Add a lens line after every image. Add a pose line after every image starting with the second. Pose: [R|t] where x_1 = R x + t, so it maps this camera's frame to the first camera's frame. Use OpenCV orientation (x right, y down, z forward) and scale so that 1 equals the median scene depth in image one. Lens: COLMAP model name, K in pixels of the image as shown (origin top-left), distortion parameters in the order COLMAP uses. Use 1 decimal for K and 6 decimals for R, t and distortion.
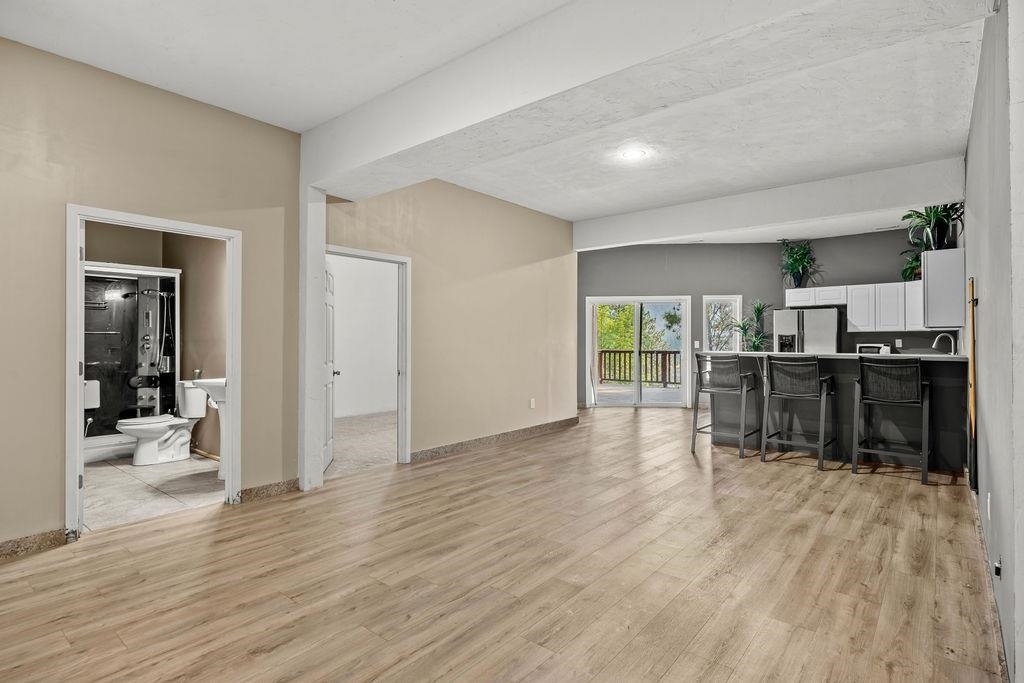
lens RADIAL K [[513.4, 0, 514.4], [0, 513.4, 338.8], [0, 0, 1]] dist [0.002453, 0.000298]
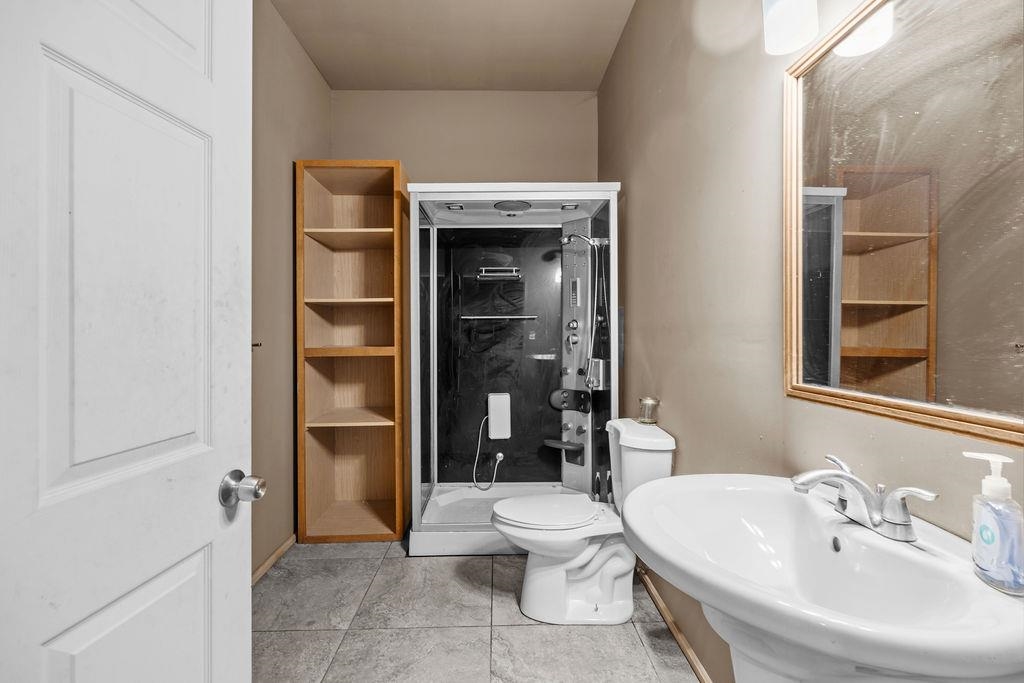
lens RADIAL K [[451.0, 0, 513.3], [0, 451.0, 337.5], [0, 0, 1]] dist [0.002963, 0.000354]
pose [[0.653782, 0.002981, -0.756677, -0.390920], [0.006092, 0.999939, 0.009203, 0.007399], [0.756658, -0.010627, 0.653724, 0.642999]]
